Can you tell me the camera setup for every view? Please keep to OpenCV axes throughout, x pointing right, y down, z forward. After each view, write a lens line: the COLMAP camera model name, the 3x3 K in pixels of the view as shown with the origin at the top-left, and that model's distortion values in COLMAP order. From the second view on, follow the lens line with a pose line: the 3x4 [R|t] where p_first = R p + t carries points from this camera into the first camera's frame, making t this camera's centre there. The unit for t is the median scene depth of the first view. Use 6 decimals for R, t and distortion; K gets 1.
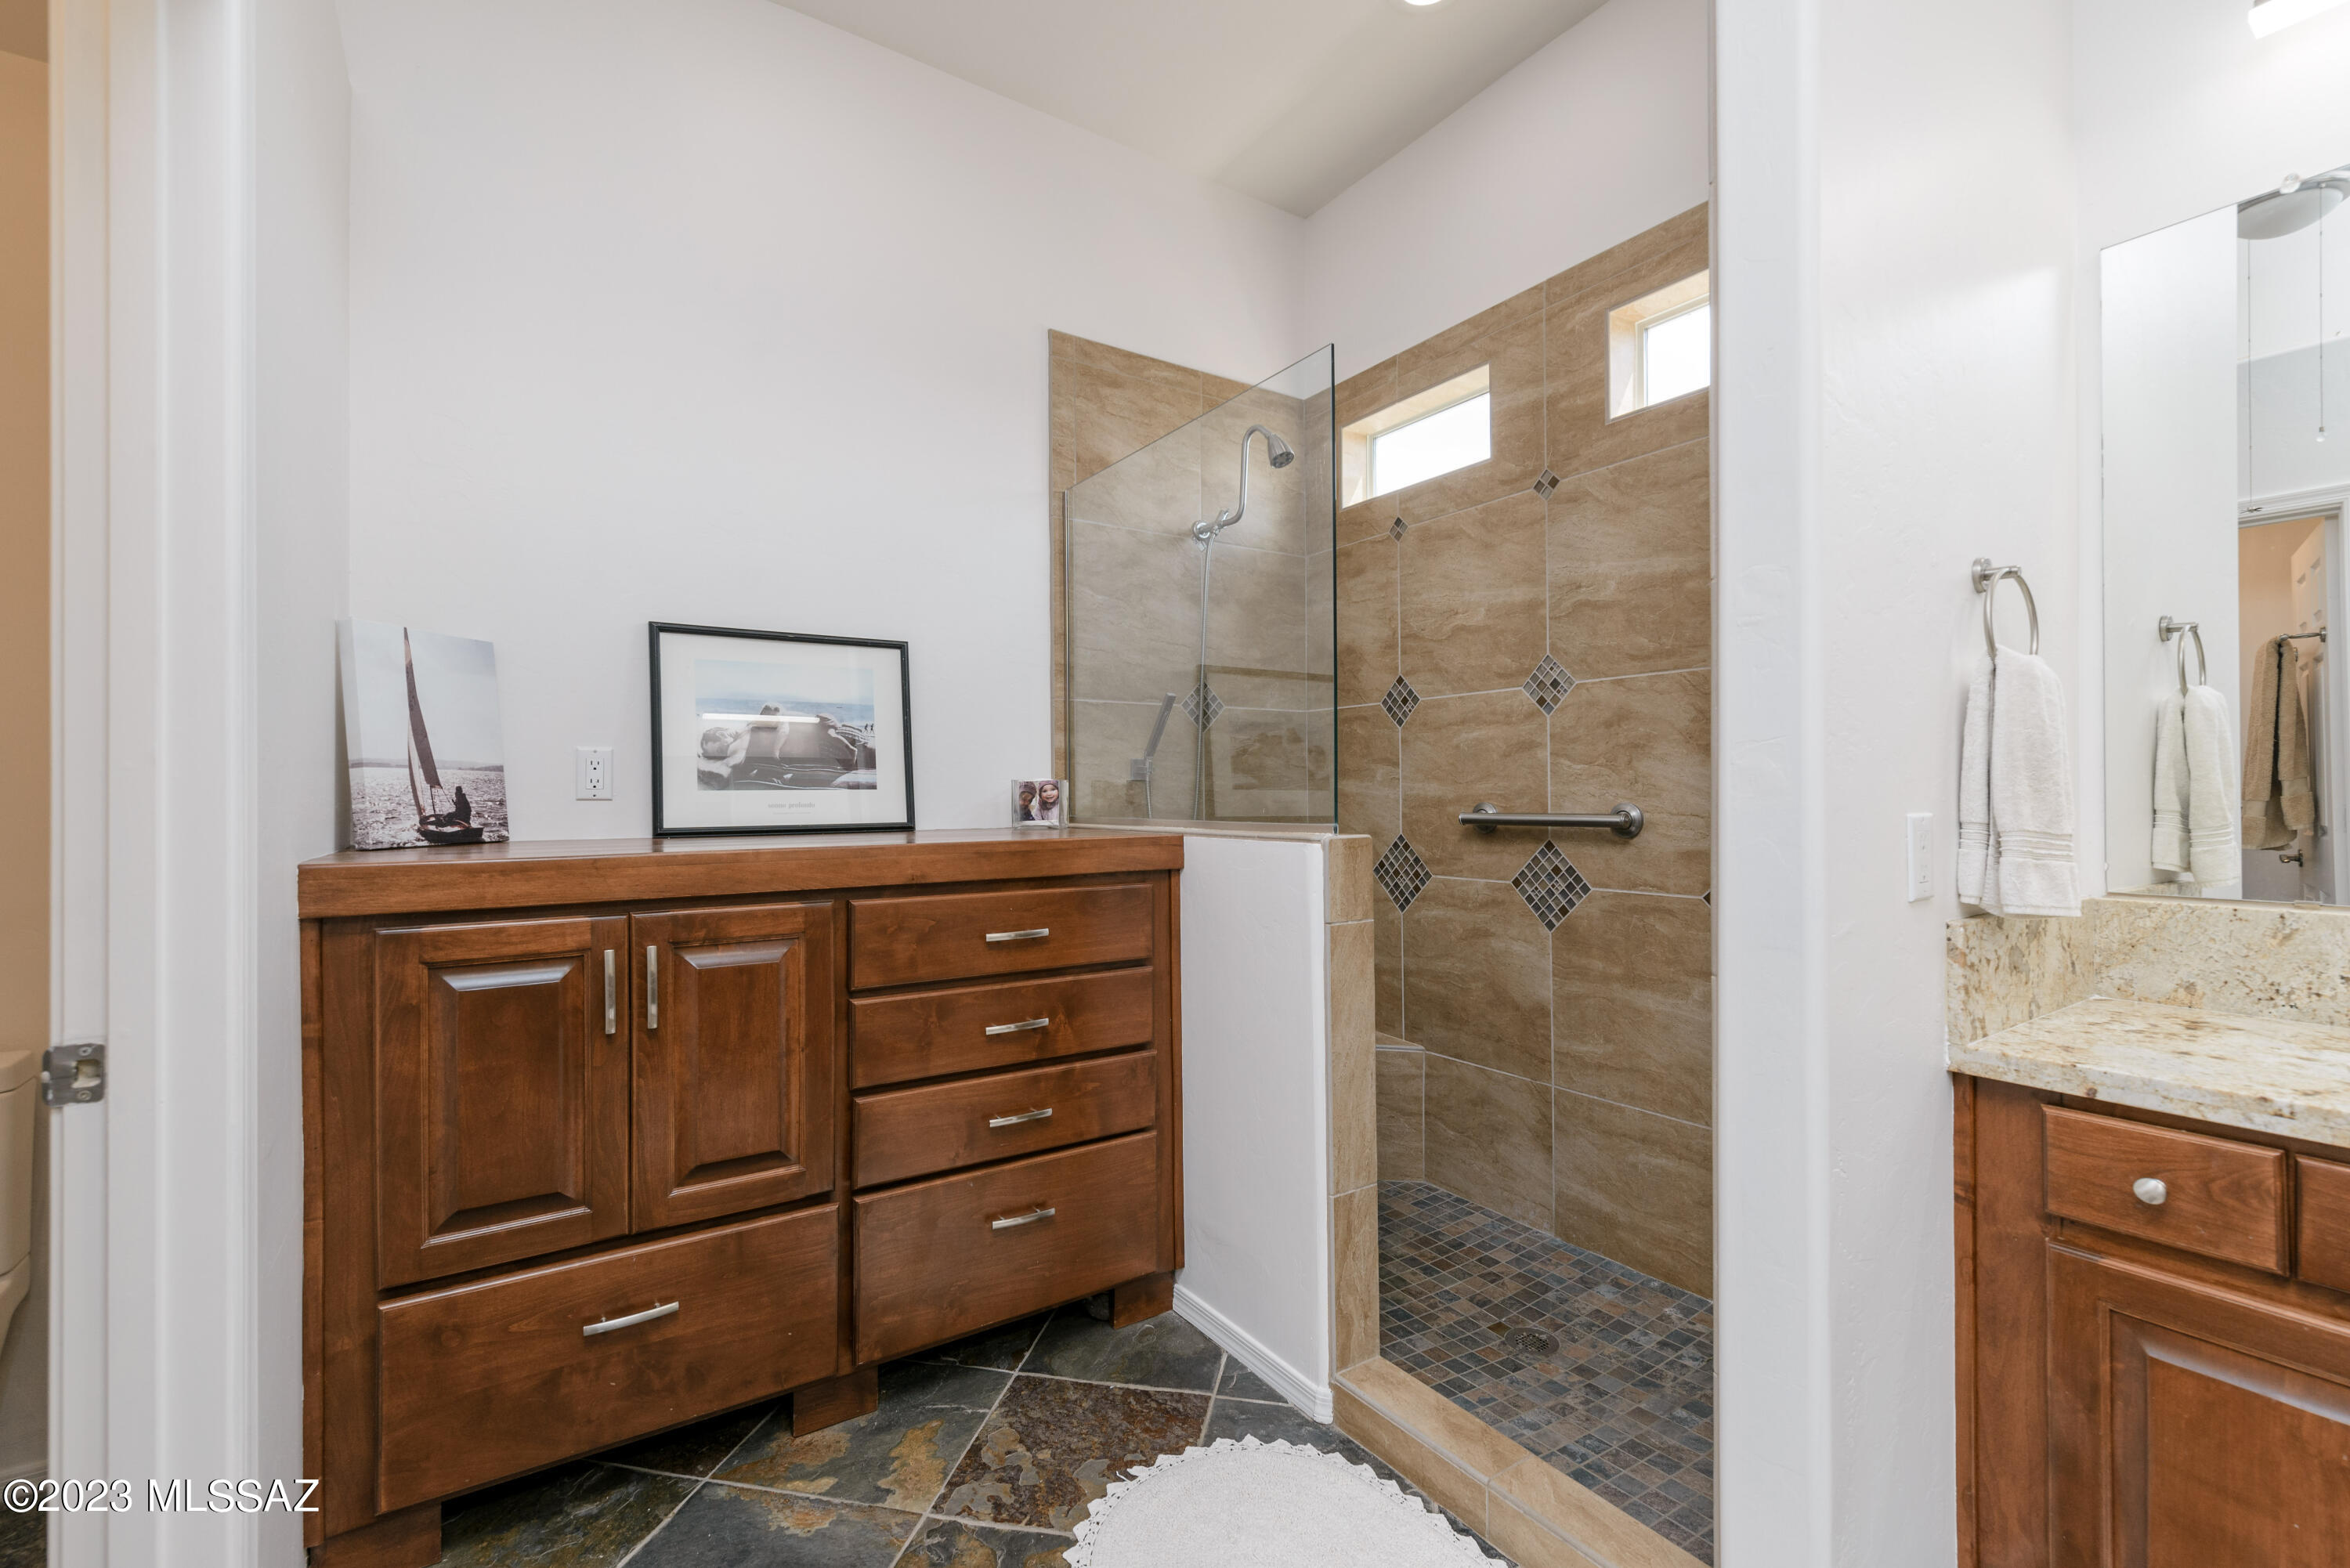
lens RADIAL K [[1007.2, 0, 1177.8], [0, 1007.2, 791.5], [0, 0, 1]] dist [0.001898, -0.001080]
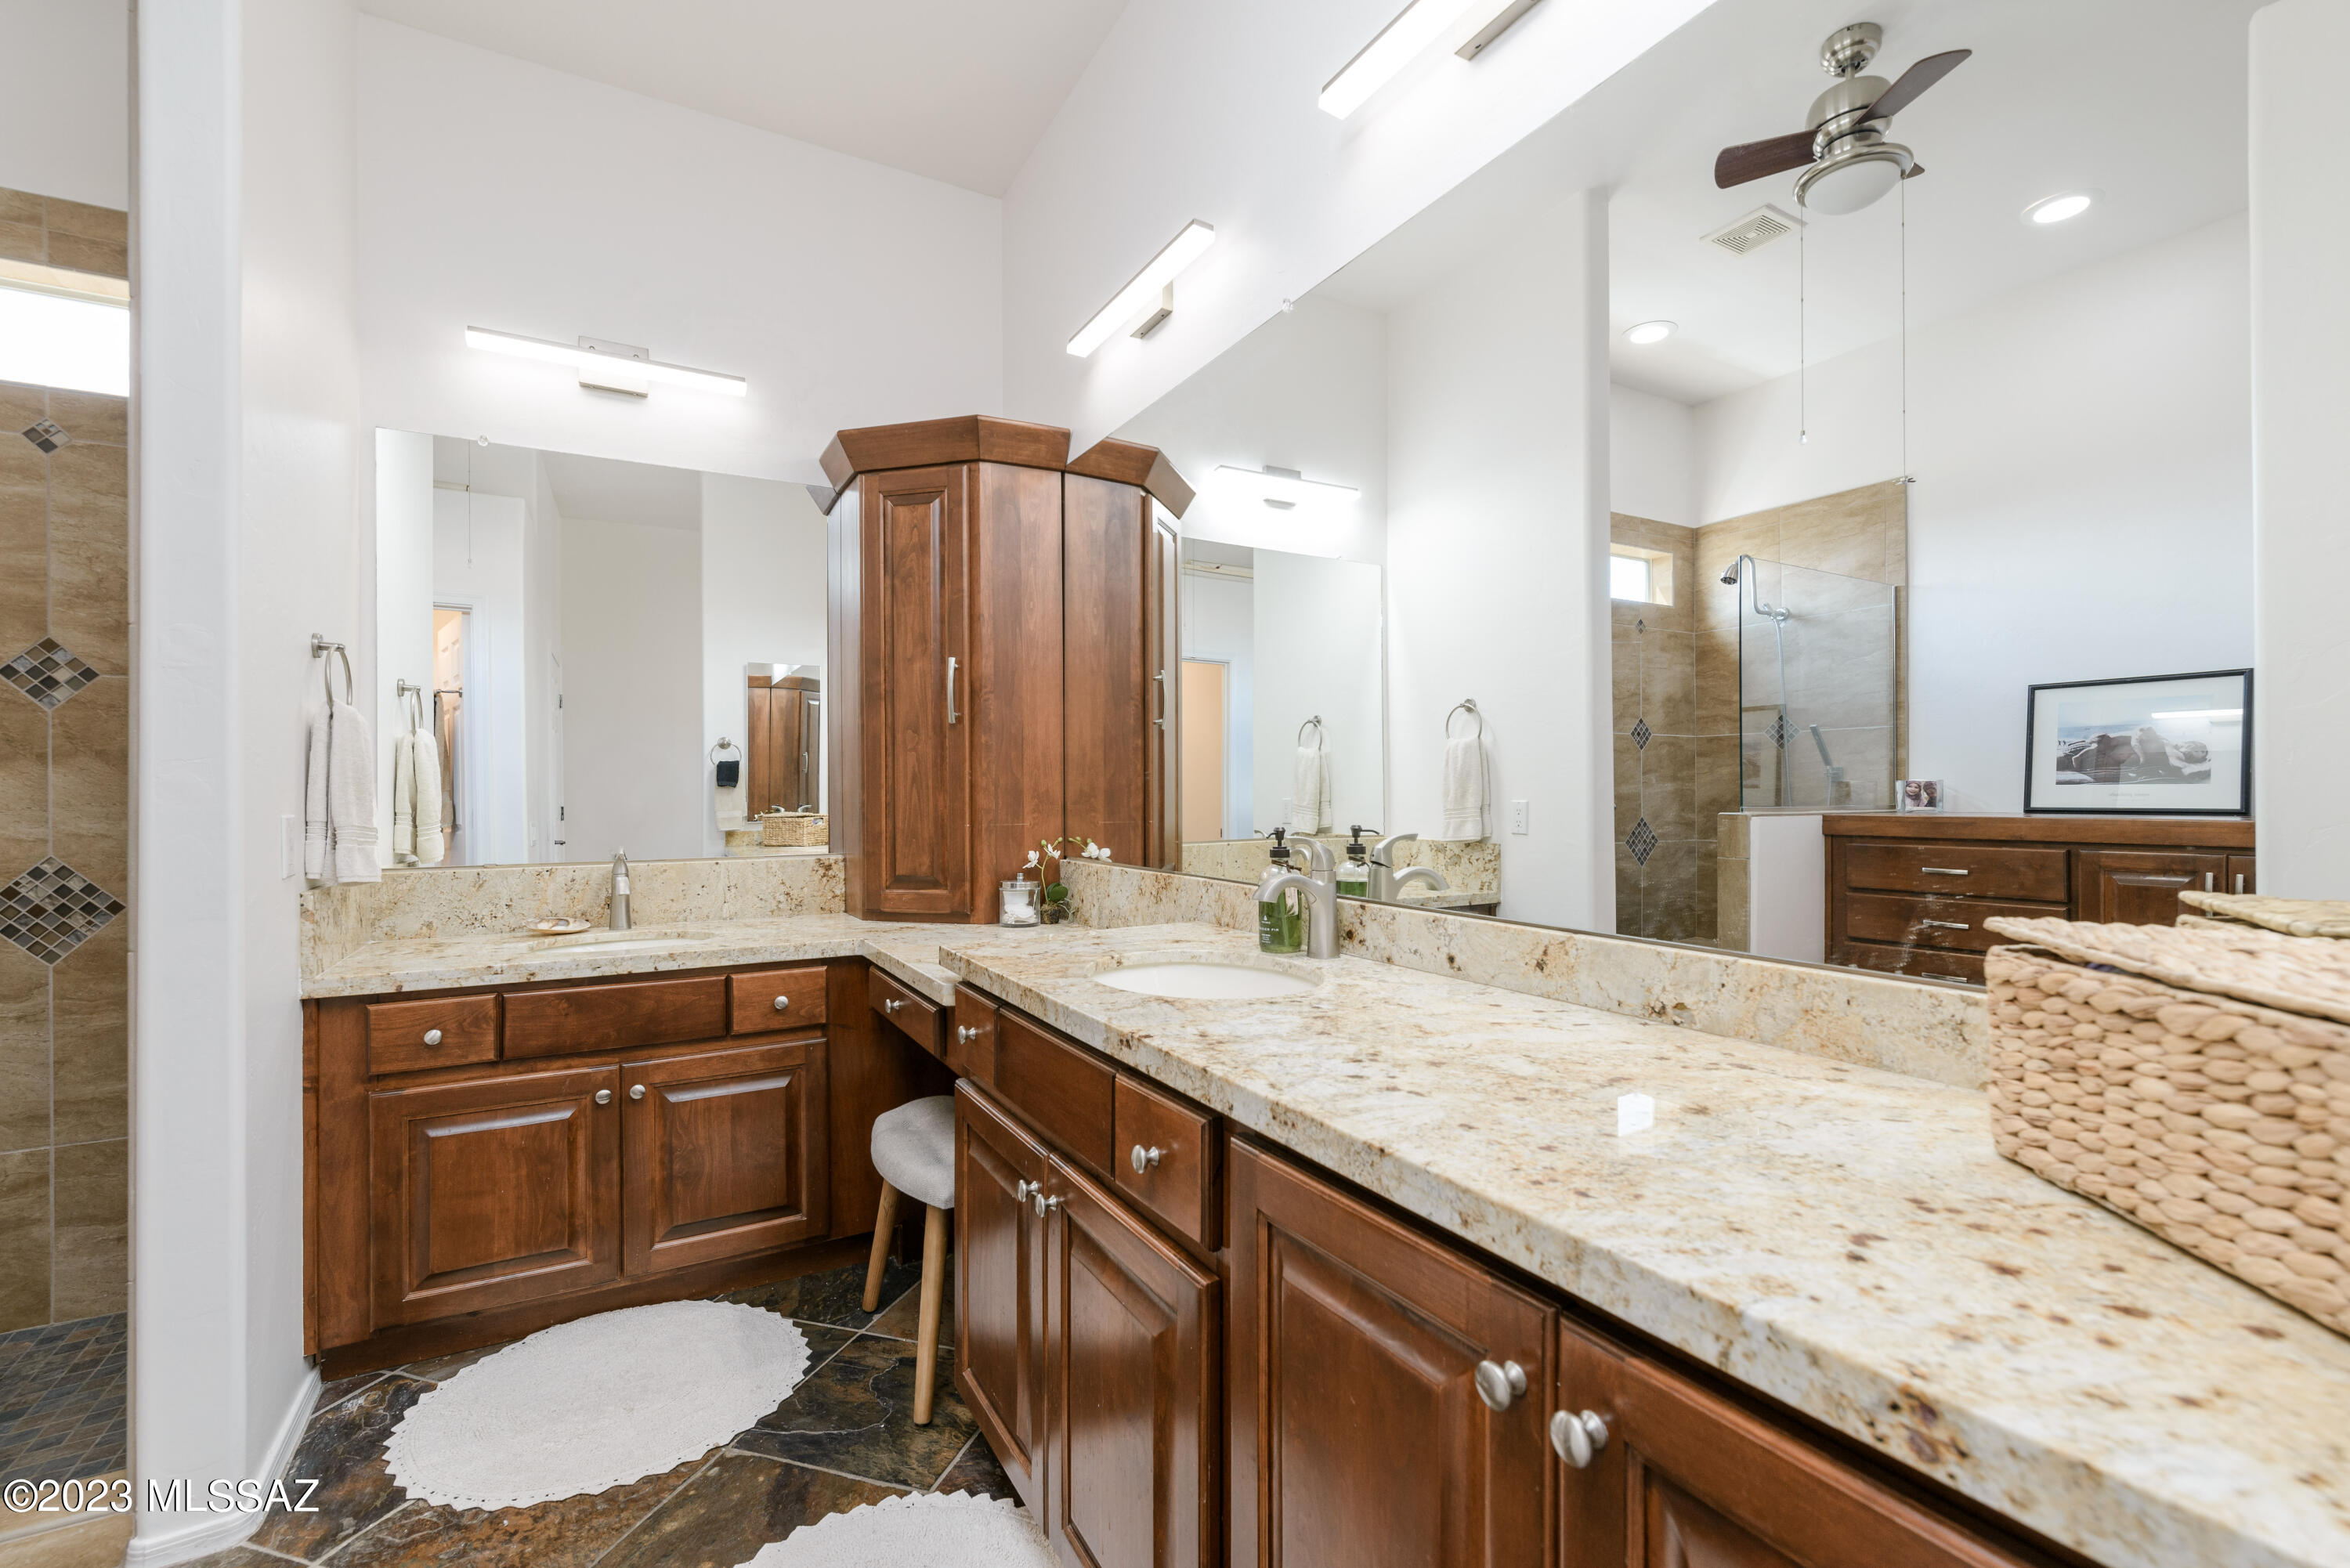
lens RADIAL K [[1007.2, 0, 1176.0], [0, 1007.2, 796.7], [0, 0, 1]] dist [0.001898, -0.001080]
pose [[0.074998, 0.005149, 0.997170, -0.539546], [0.000884, 0.999986, -0.005230, 0.004985], [-0.997183, 0.001273, 0.074993, -0.314373]]
